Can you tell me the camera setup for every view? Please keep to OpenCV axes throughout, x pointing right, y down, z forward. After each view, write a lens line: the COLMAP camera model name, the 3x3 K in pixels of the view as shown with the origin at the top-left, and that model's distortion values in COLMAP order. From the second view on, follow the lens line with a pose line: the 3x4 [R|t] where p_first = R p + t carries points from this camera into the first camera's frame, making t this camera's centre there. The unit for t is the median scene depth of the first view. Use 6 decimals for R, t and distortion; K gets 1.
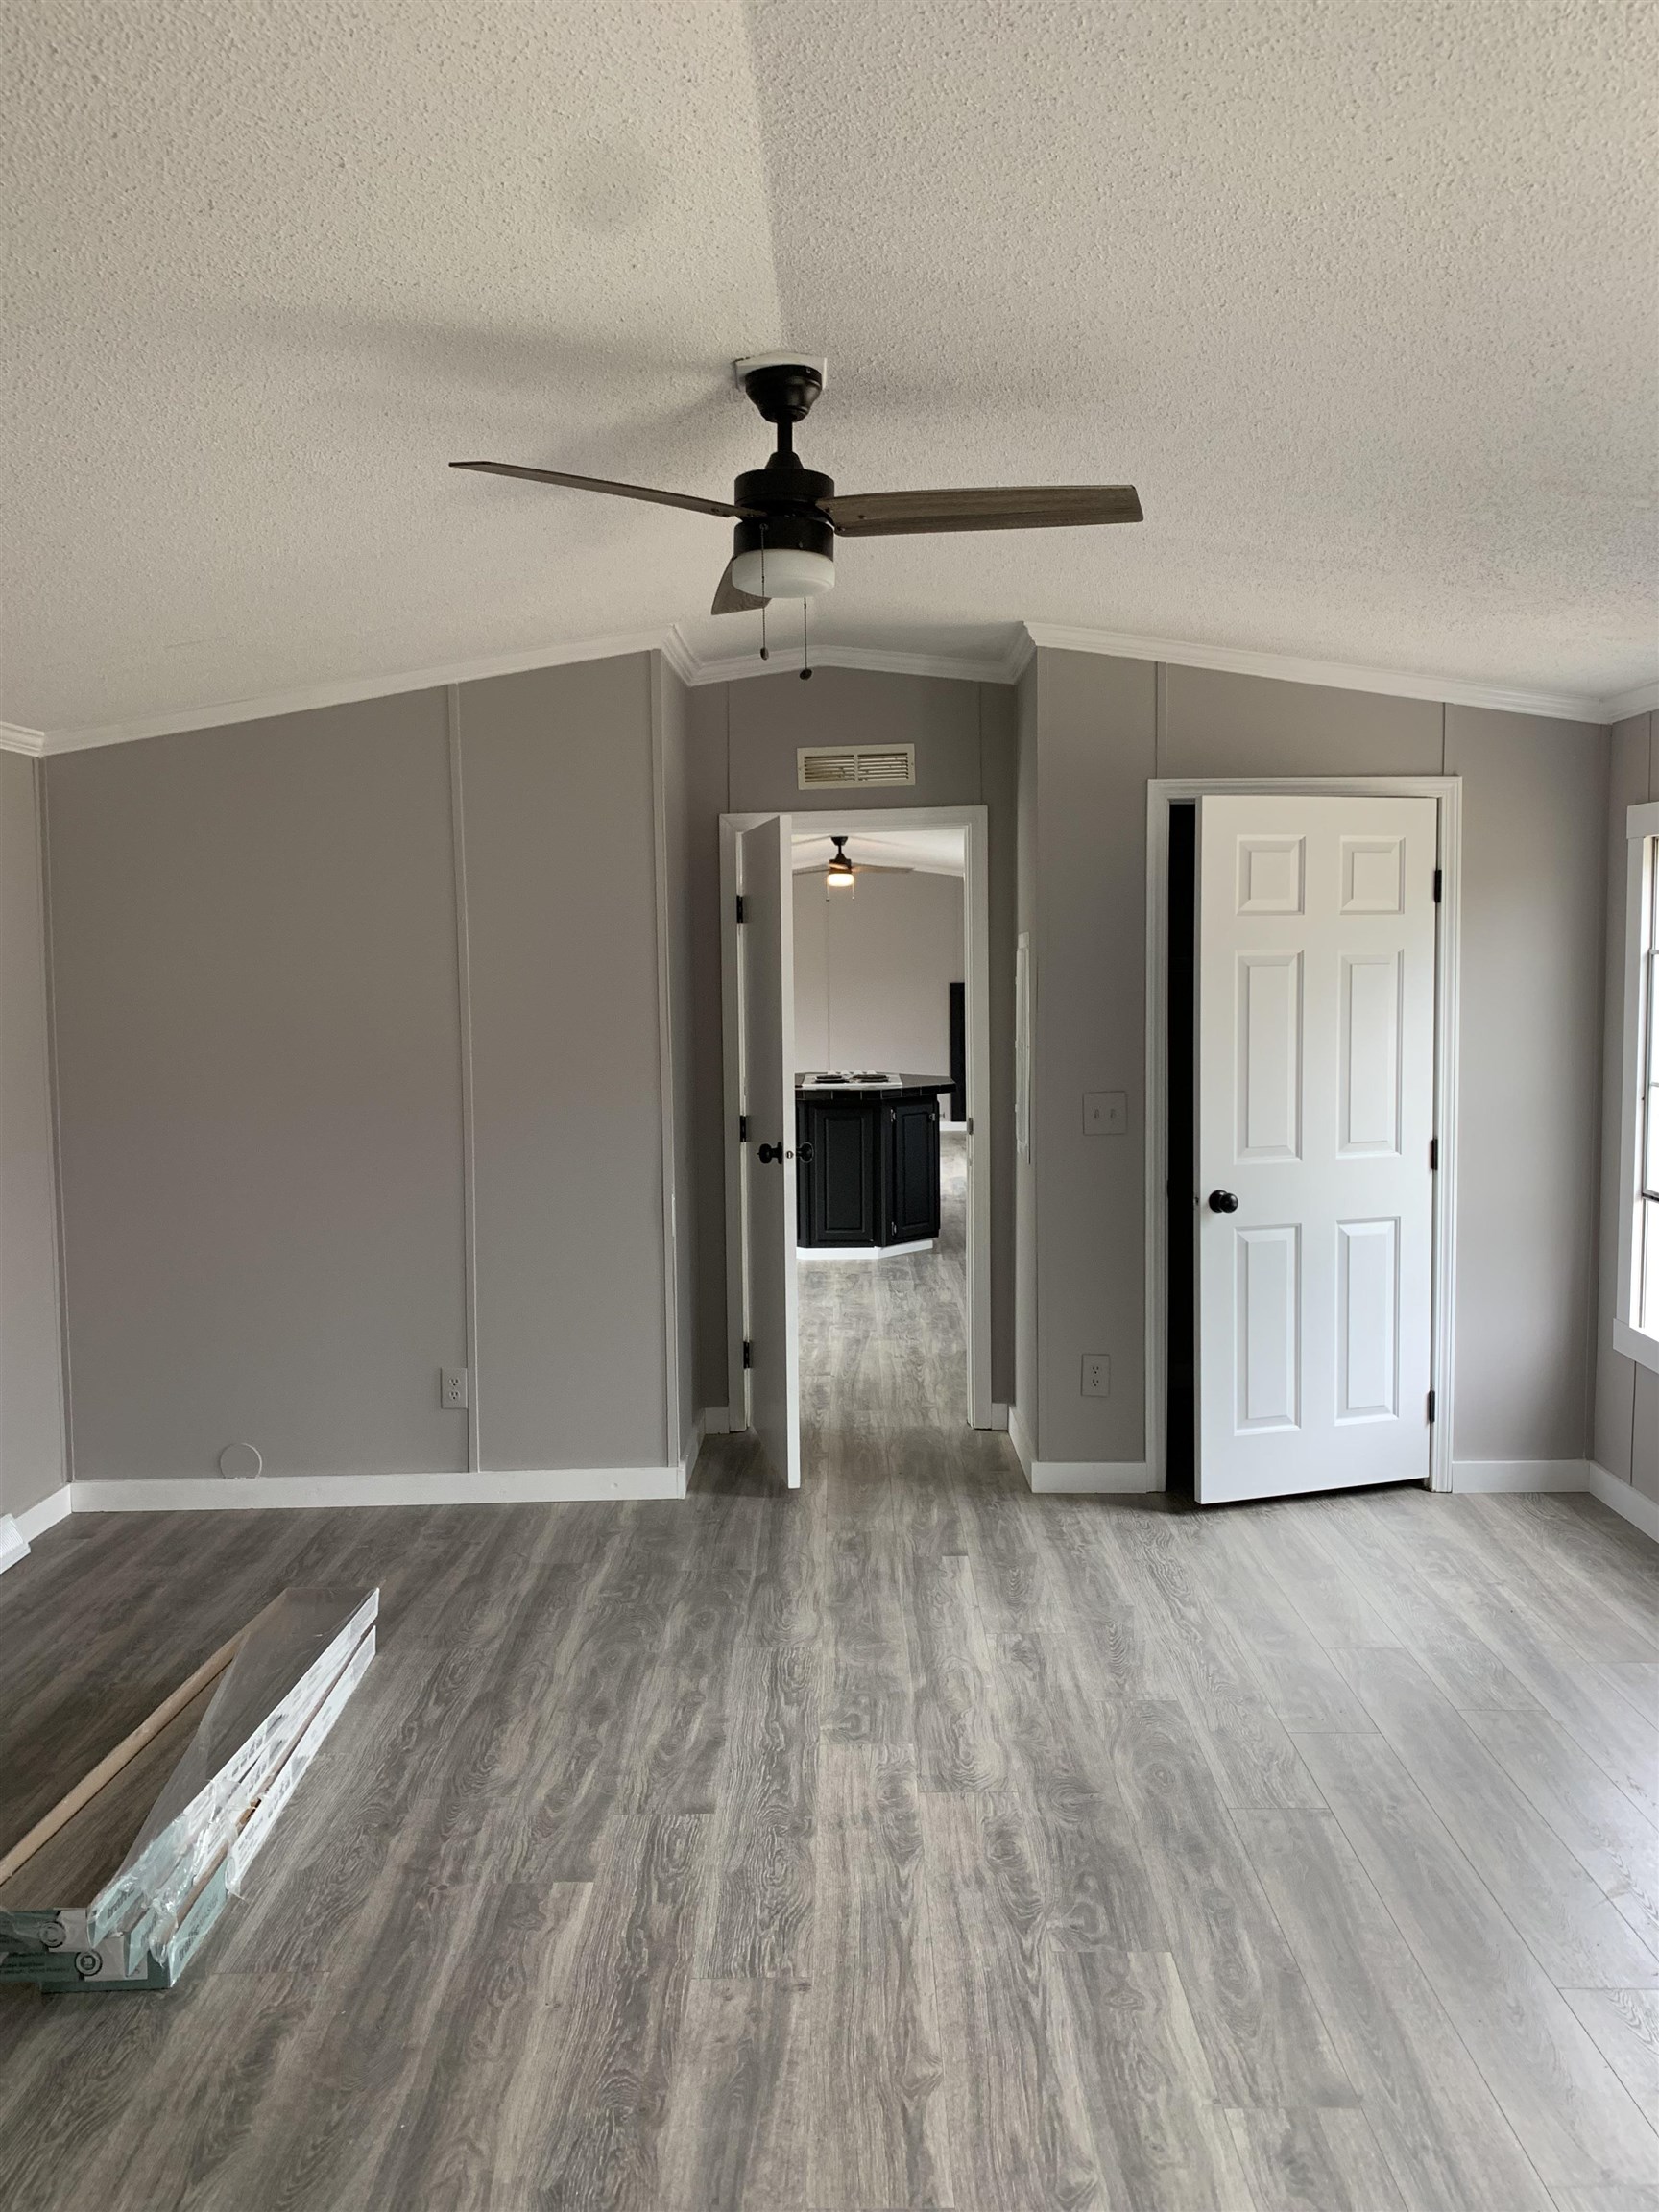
lens RADIAL K [[1692.9, 0, 833.4], [0, 1692.9, 1100.8], [0, 0, 1]] dist [0.000948, 0.005160]
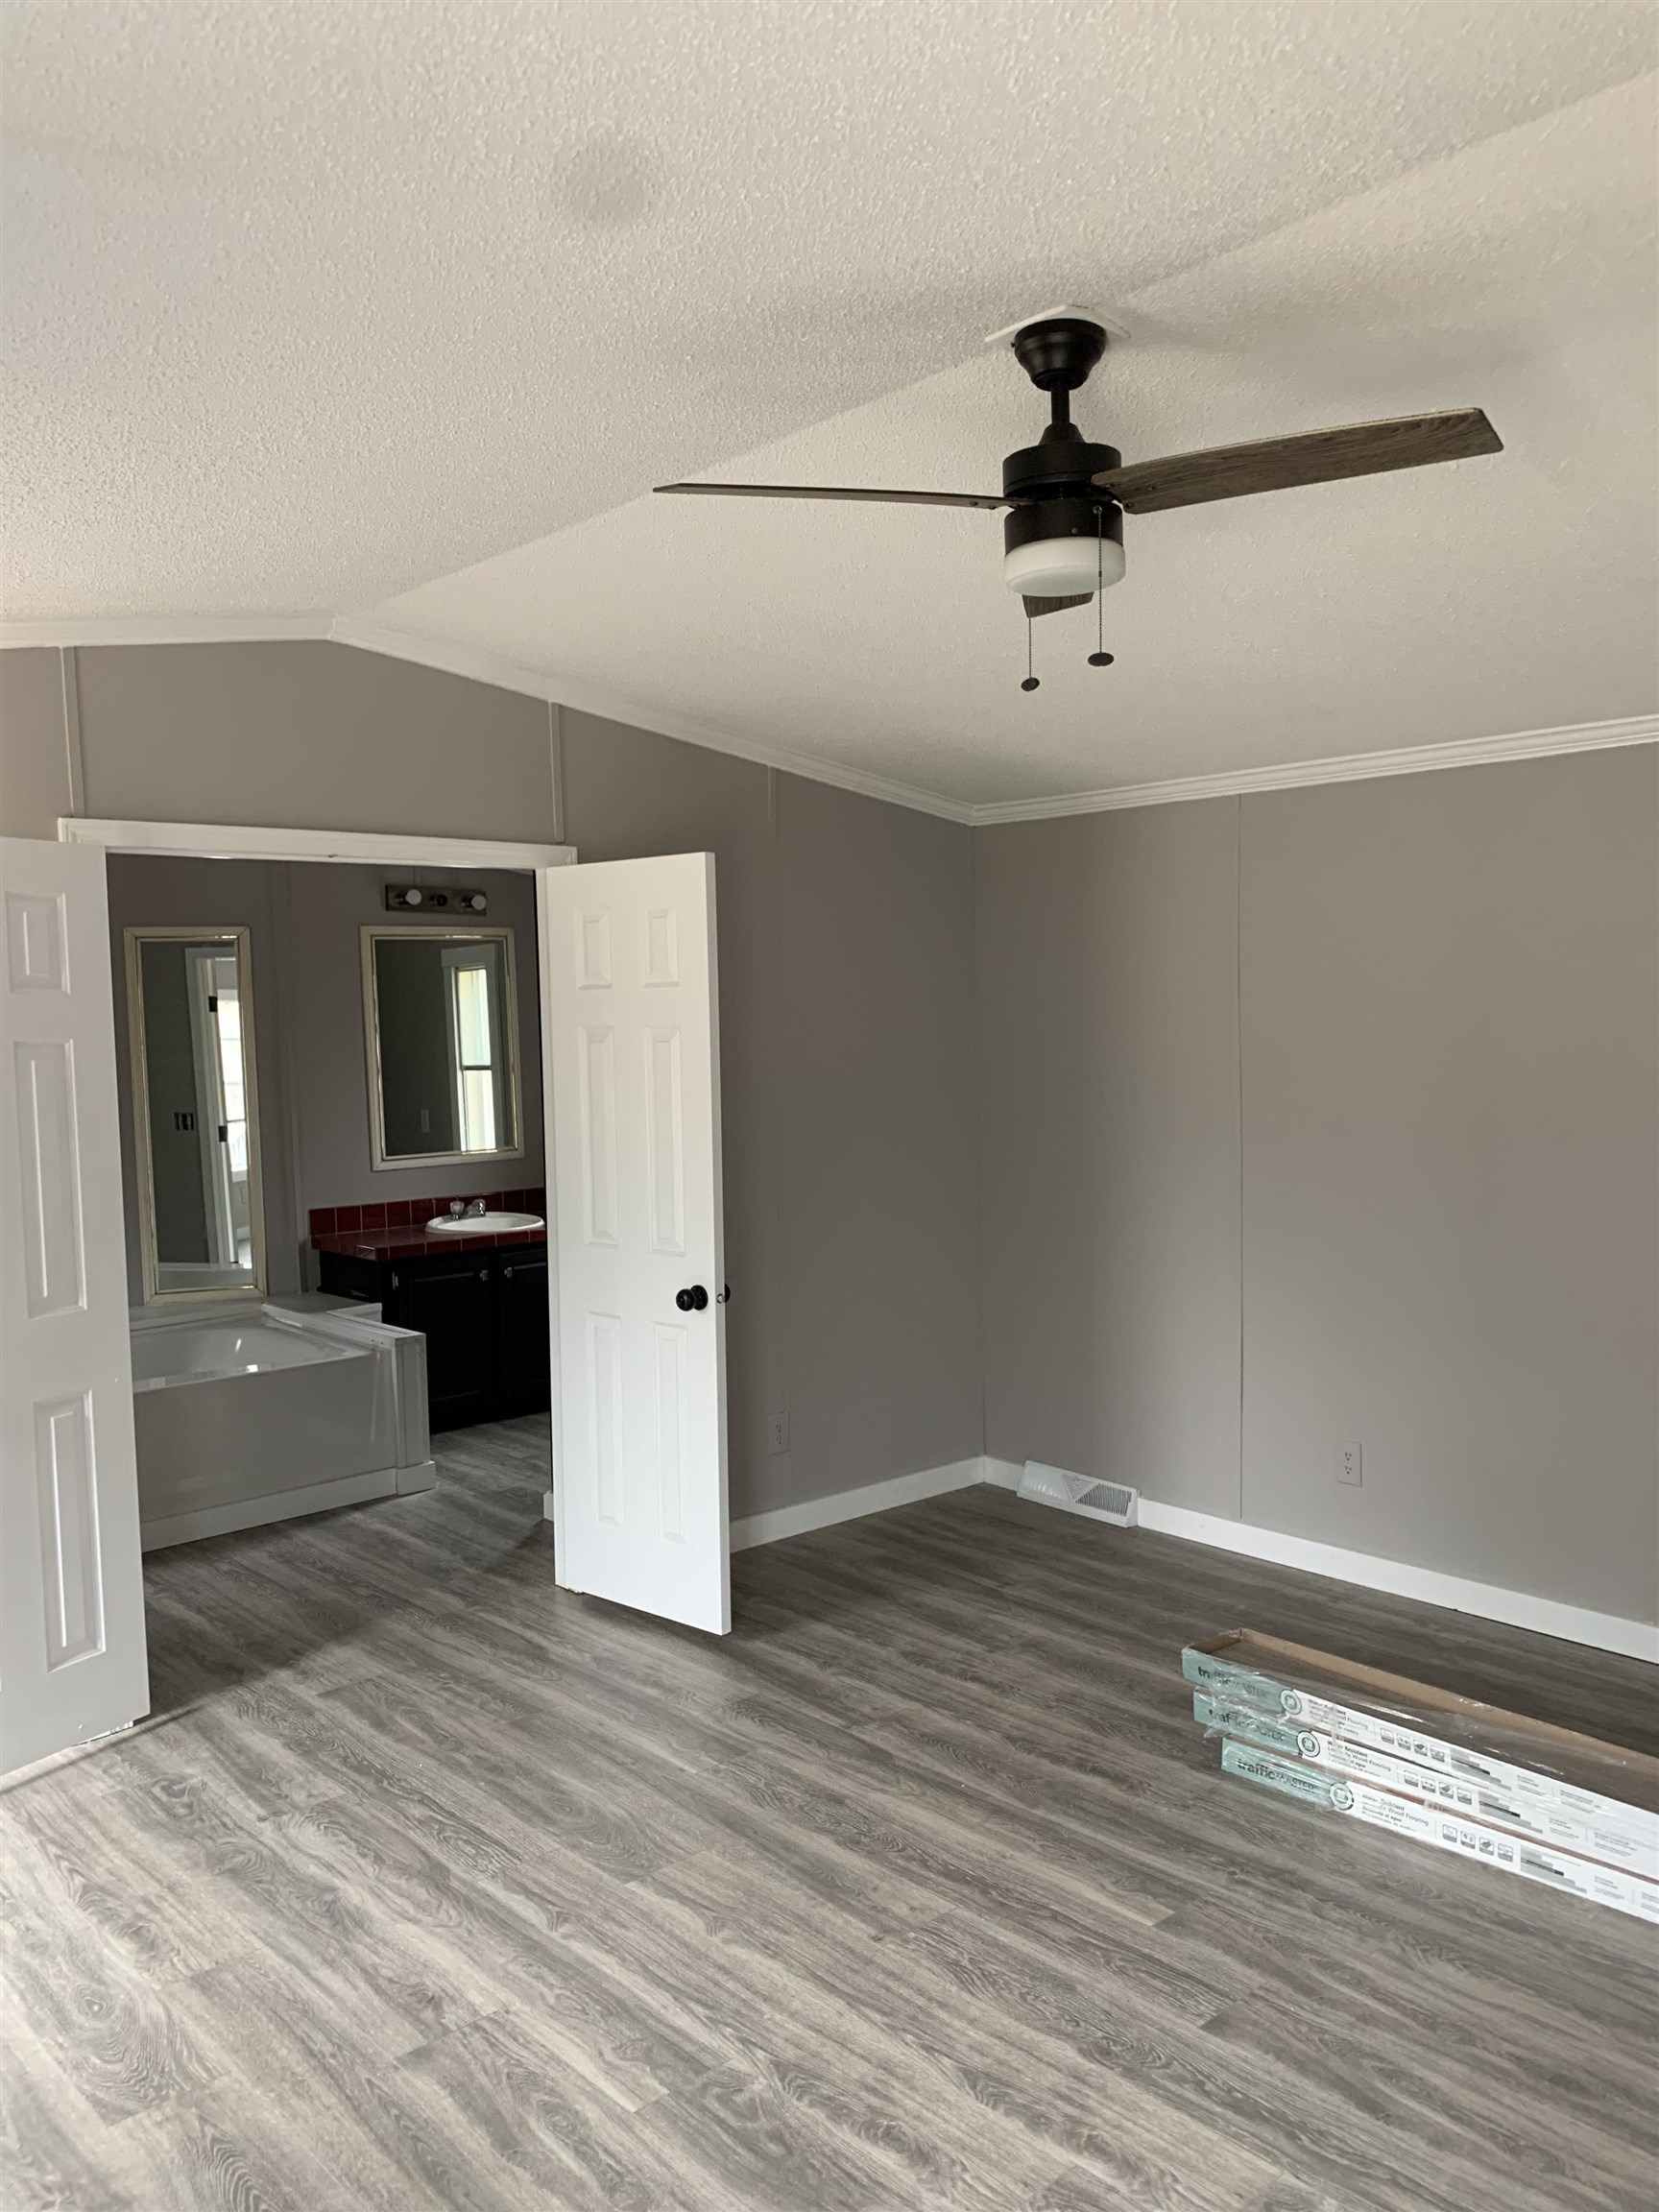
lens RADIAL K [[1692.9, 0, 832.9], [0, 1692.9, 1110.9], [0, 0, 1]] dist [0.000948, 0.005160]
pose [[-0.731710, 0.065412, -0.678471, 0.722218], [-0.022324, 0.992551, 0.119768, -0.155243], [0.681251, 0.102782, -0.724799, 1.716615]]
